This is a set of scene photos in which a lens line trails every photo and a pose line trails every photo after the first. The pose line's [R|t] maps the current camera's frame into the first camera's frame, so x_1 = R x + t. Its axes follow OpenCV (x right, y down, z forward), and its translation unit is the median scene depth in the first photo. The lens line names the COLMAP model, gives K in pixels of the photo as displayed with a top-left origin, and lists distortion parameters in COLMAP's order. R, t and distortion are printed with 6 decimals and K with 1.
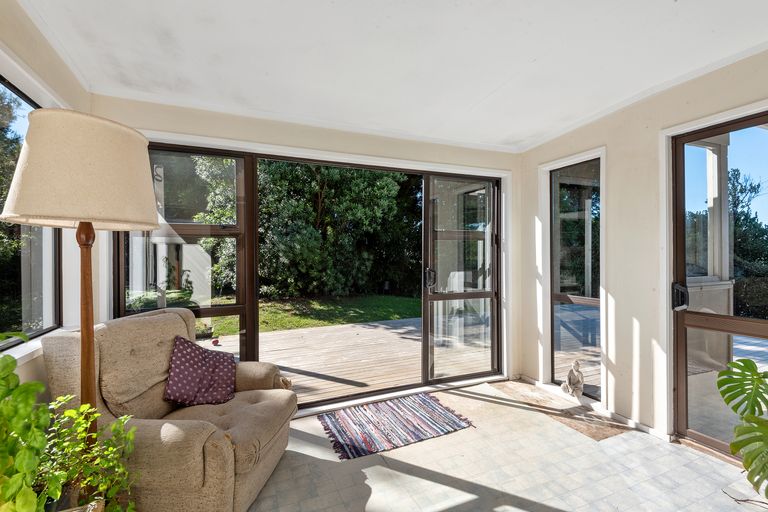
lens RADIAL K [[350.7, 0, 384.8], [0, 350.7, 255.3], [0, 0, 1]] dist [-0.003001, 0.000186]
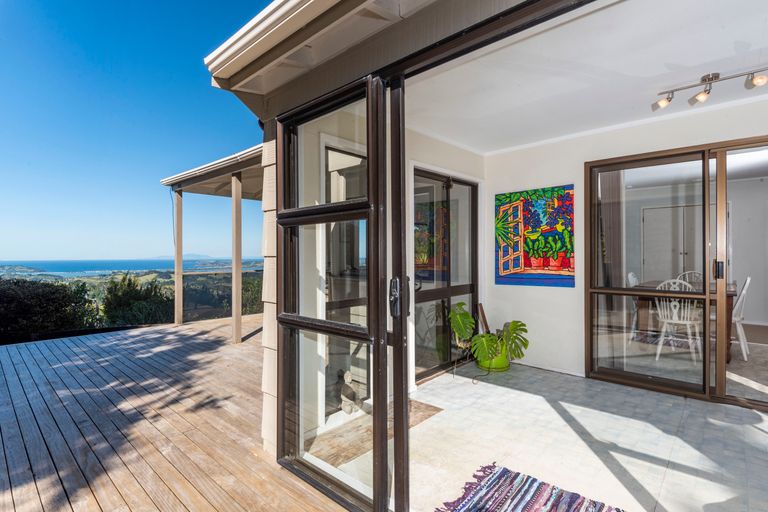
lens RADIAL K [[372.1, 0, 385.2], [0, 372.1, 254.2], [0, 0, 1]] dist [-0.014247, -0.002055]
pose [[-0.406079, 0.000196, 0.913838, -0.436957], [0.002600, 0.999996, 0.000941, 0.006037], [-0.913834, 0.002759, -0.406078, 1.622853]]
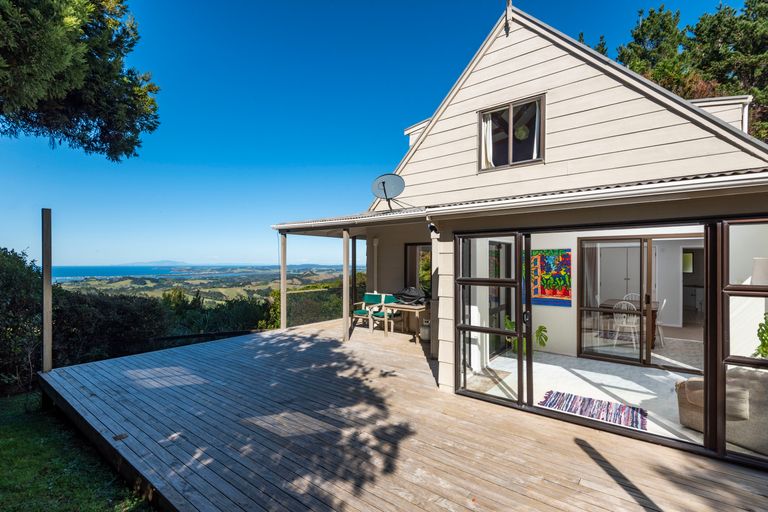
lens RADIAL K [[350.7, 0, 384.0], [0, 350.7, 261.2], [0, 0, 1]] dist [-0.003001, 0.000186]
pose [[-0.479576, -0.002081, 0.877498, -0.943157], [-0.002547, 0.999996, 0.000979, -0.183223], [-0.877497, -0.001765, -0.479579, 2.704100]]
